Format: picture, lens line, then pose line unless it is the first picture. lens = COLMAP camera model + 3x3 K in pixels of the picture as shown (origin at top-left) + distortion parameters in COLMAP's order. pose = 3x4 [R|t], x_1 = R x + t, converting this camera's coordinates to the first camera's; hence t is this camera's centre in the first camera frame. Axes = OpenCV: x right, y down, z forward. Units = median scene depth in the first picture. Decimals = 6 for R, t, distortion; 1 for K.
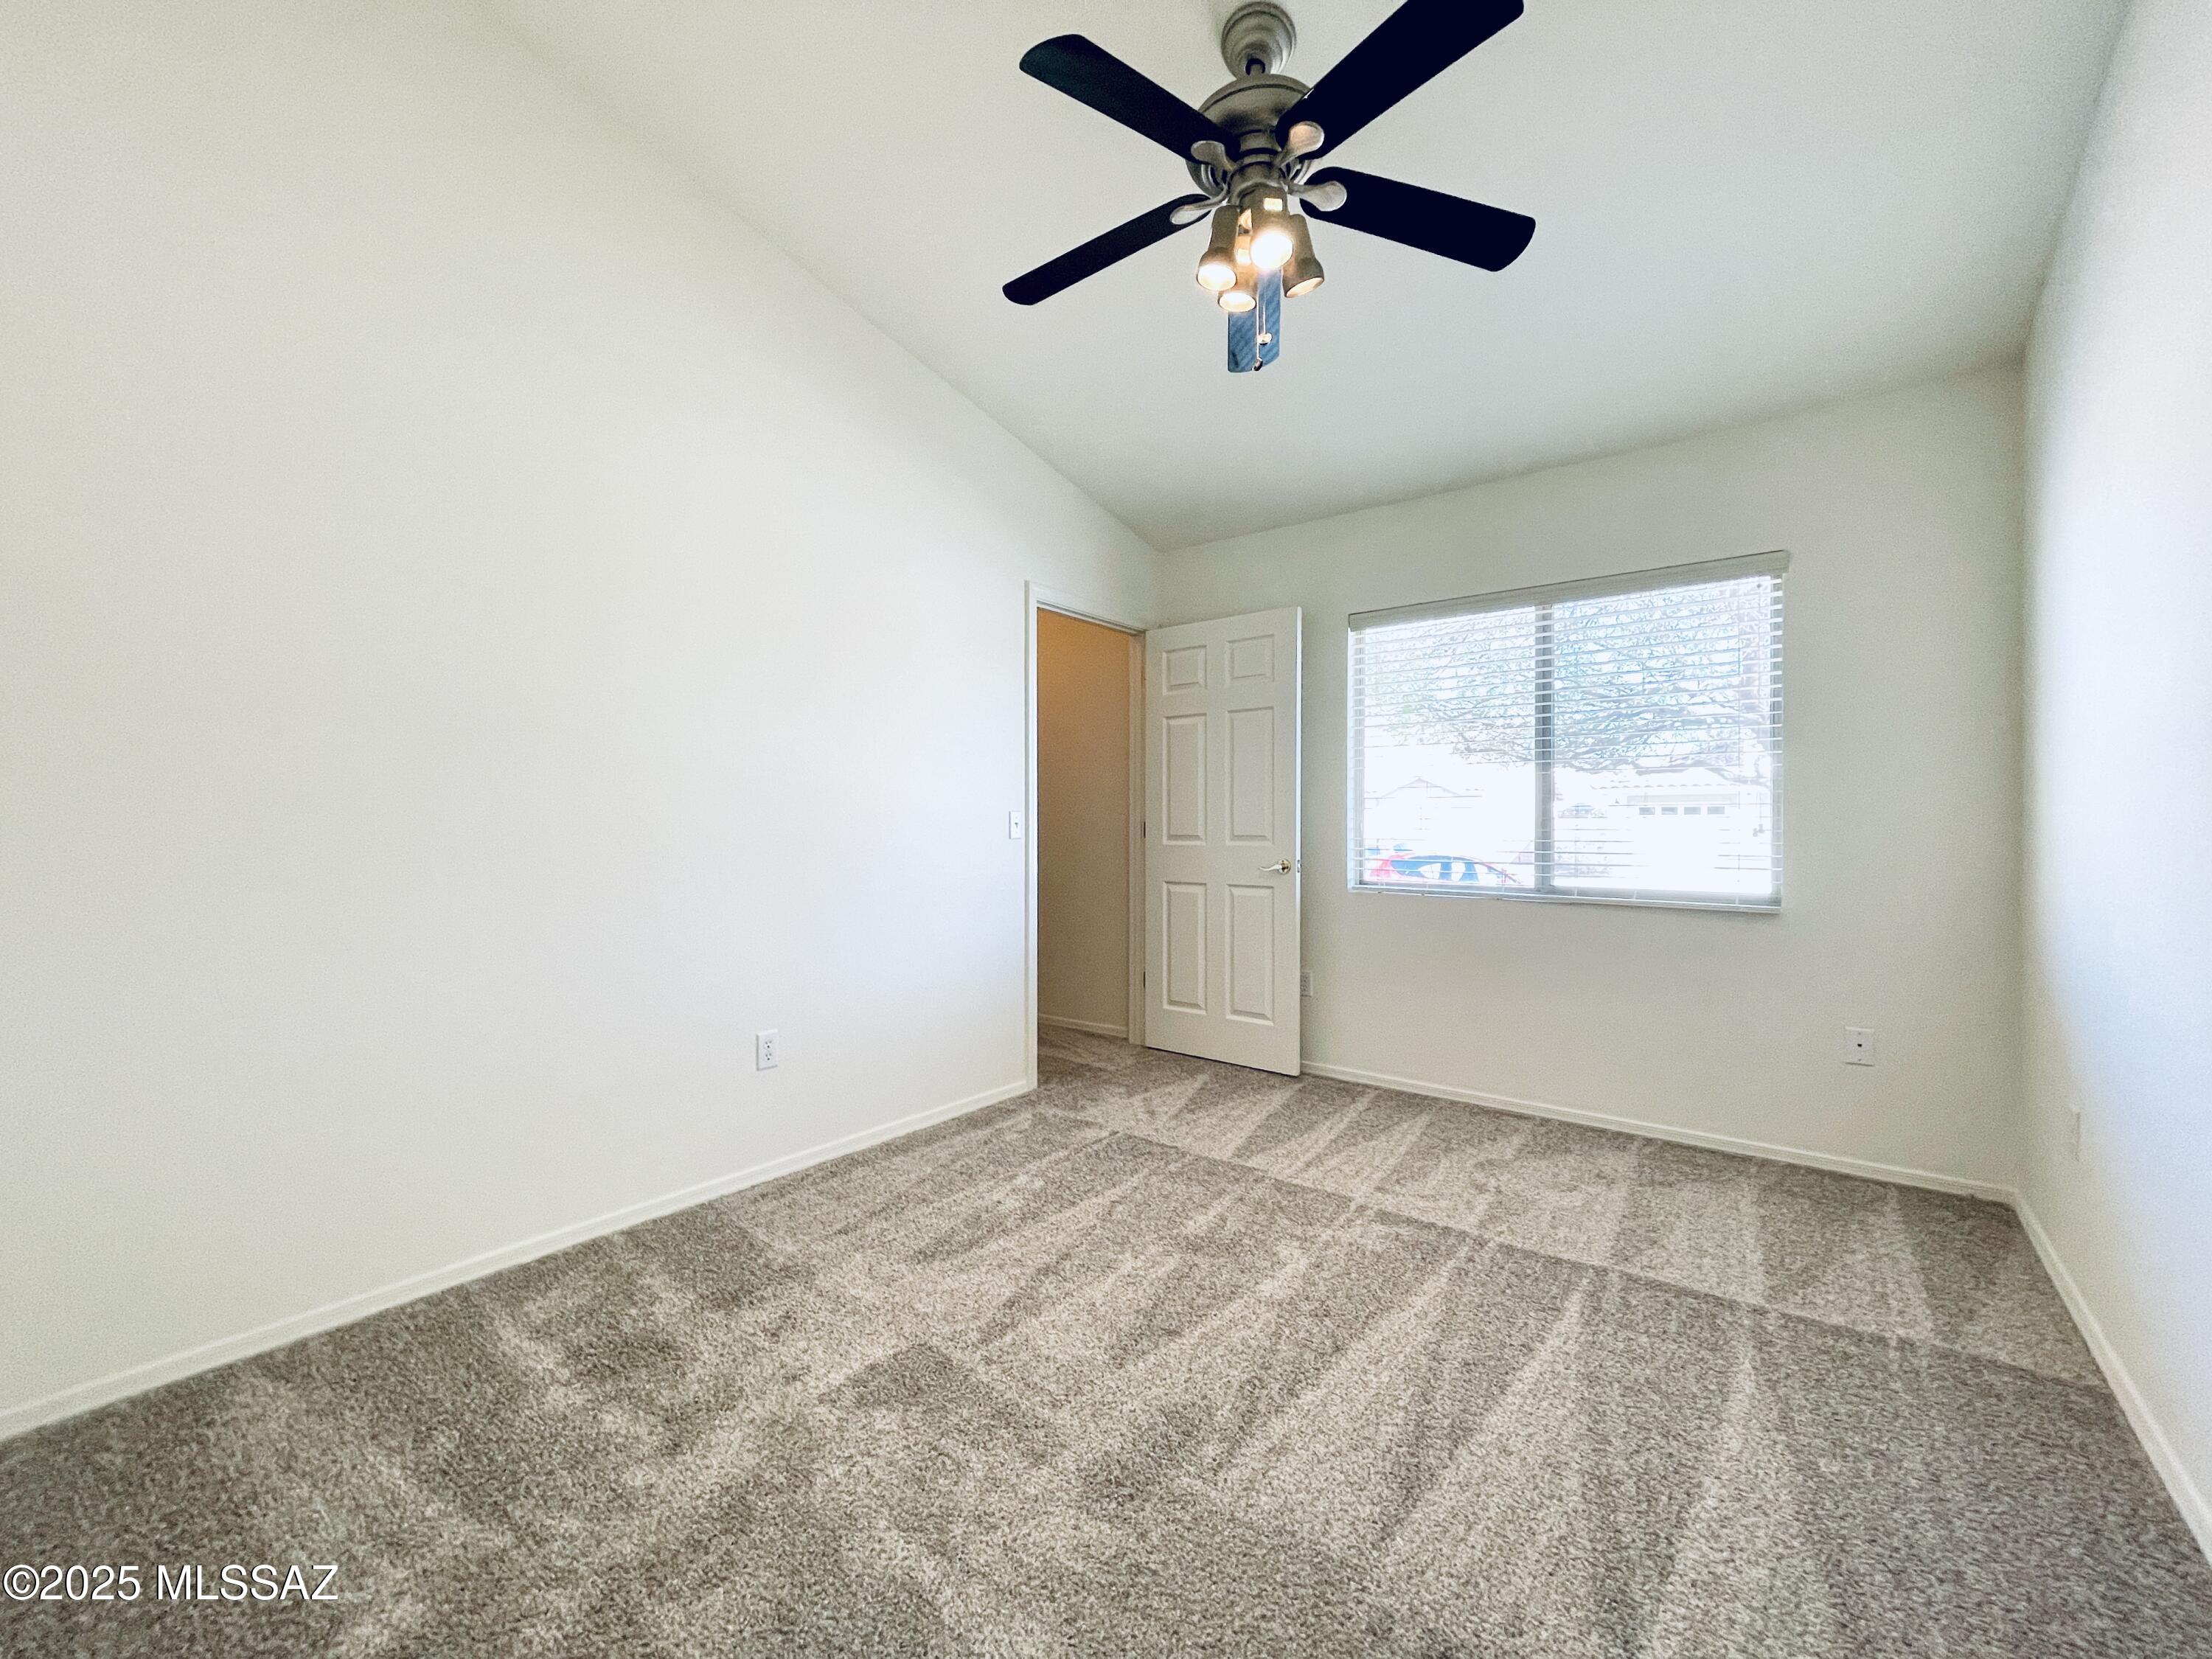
lens RADIAL K [[893.8, 0, 1100.0], [0, 893.8, 827.5], [0, 0, 1]] dist [-0.006307, 0.000553]
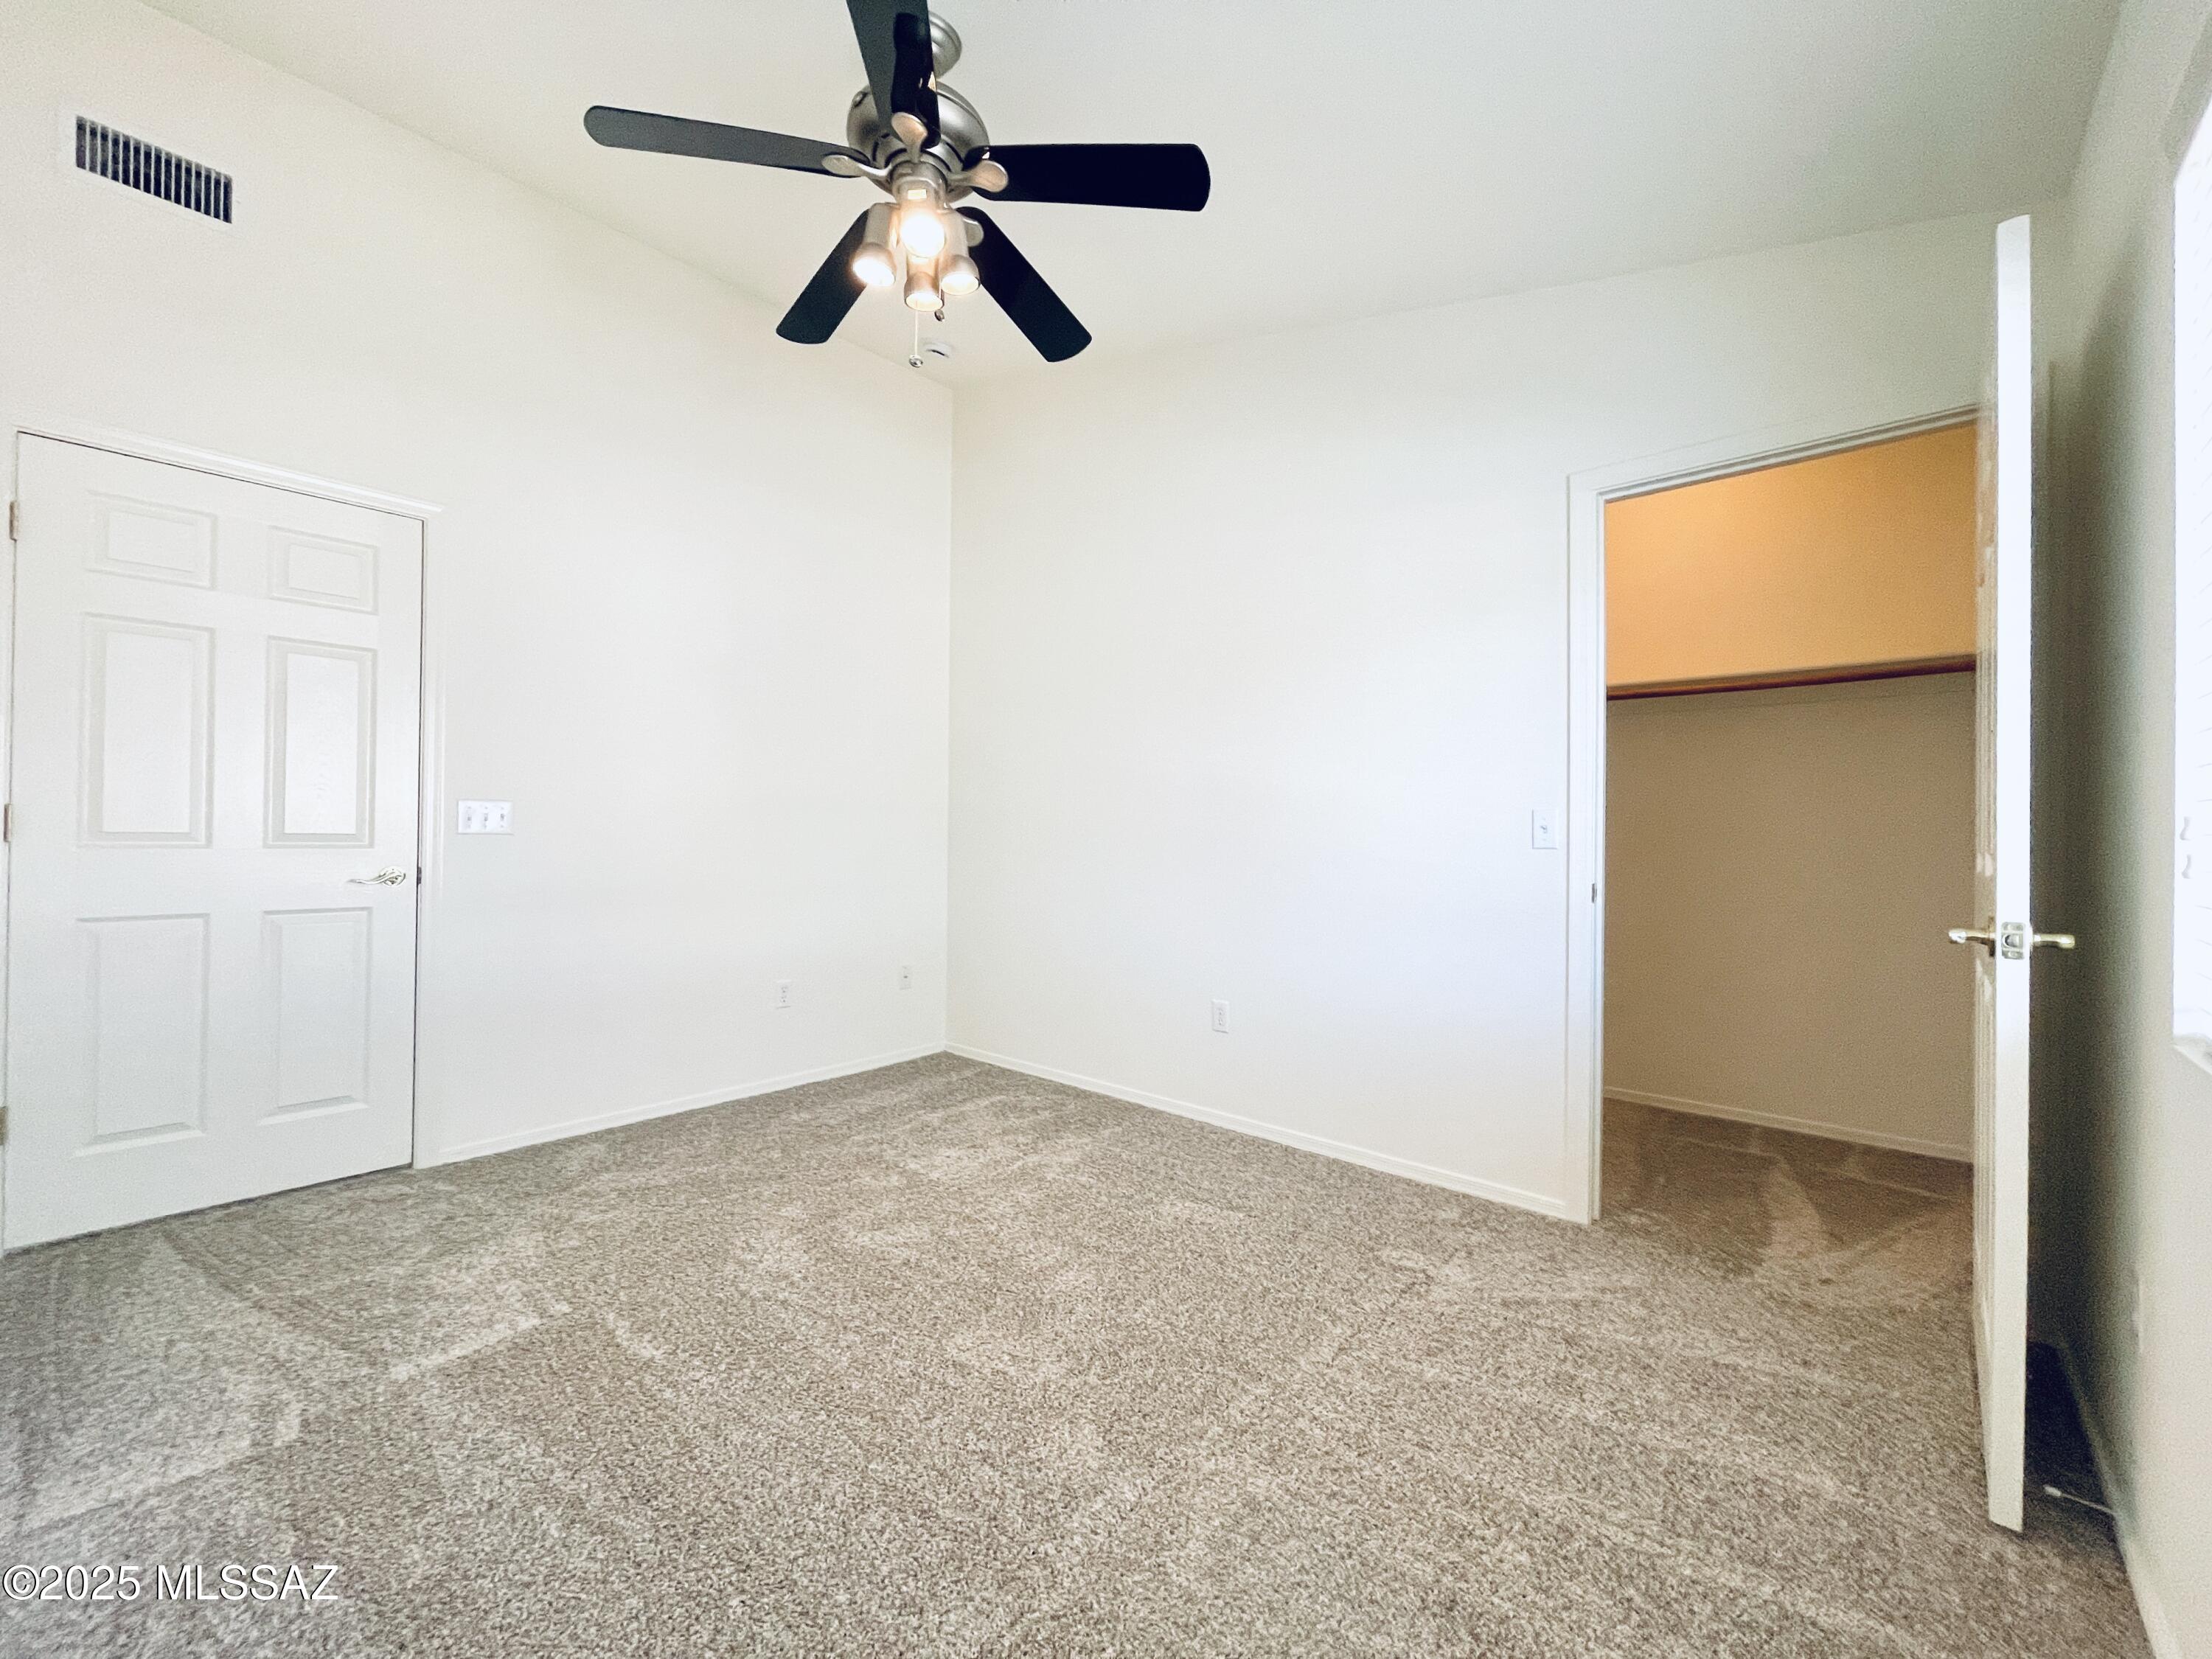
lens RADIAL K [[893.8, 0, 1096.4], [0, 893.8, 826.6], [0, 0, 1]] dist [-0.006307, 0.000553]
pose [[-0.079324, -0.010821, -0.996790, 0.652108], [-0.005564, 0.999930, -0.010413, 0.004728], [0.996833, 0.004720, -0.079379, 0.721888]]
